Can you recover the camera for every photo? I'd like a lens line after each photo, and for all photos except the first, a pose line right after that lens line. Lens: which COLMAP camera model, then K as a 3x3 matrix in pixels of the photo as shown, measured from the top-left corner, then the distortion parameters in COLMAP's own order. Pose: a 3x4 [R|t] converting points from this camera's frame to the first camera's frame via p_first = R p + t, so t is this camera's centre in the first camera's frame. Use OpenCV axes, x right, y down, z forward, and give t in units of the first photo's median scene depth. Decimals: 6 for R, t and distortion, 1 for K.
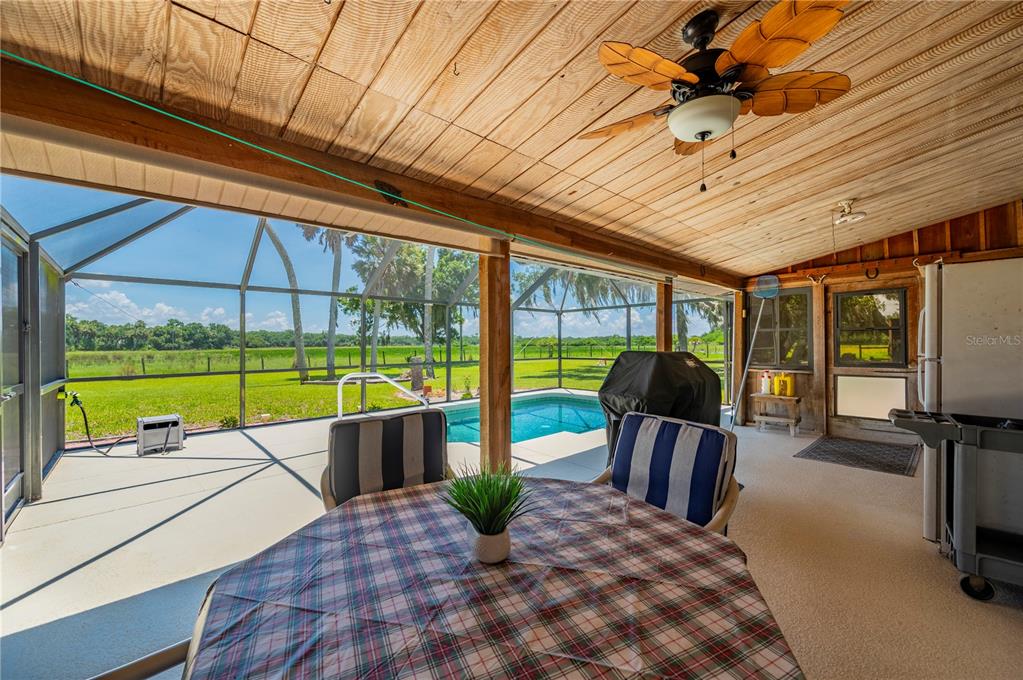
lens RADIAL K [[411.9, 0, 519.7], [0, 411.9, 344.2], [0, 0, 1]] dist [-0.003408, 0.000020]
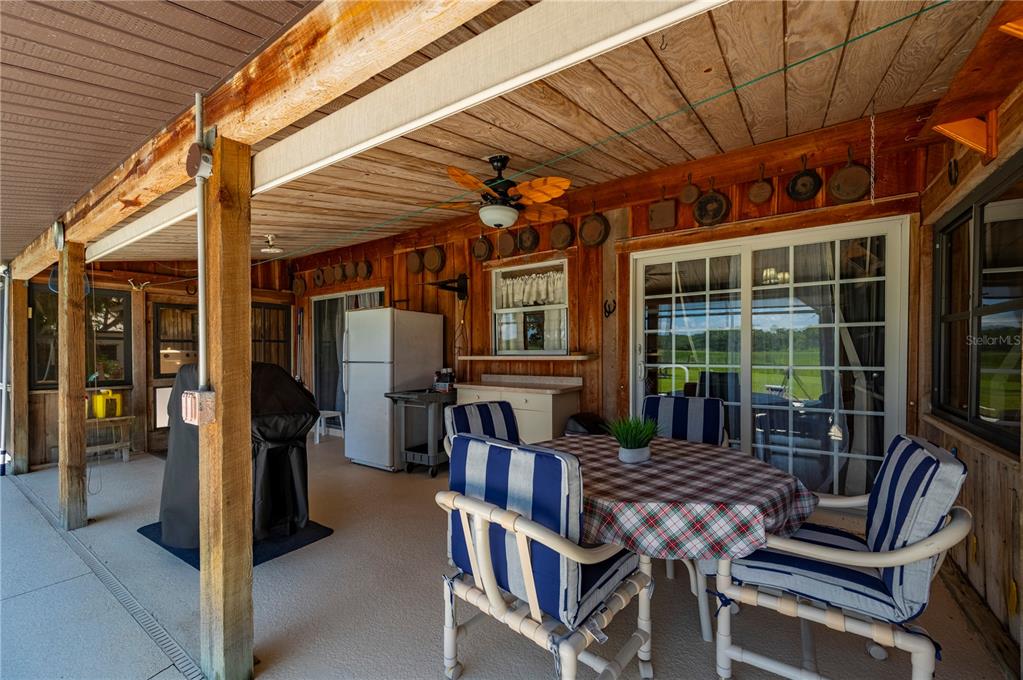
lens RADIAL K [[411.9, 0, 513.5], [0, 411.9, 349.2], [0, 0, 1]] dist [-0.003408, 0.000020]
pose [[-0.229836, 0.012974, 0.973143, -0.368268], [0.005585, 0.999912, -0.012012, 0.001864], [-0.973213, 0.002674, -0.229888, 0.398522]]
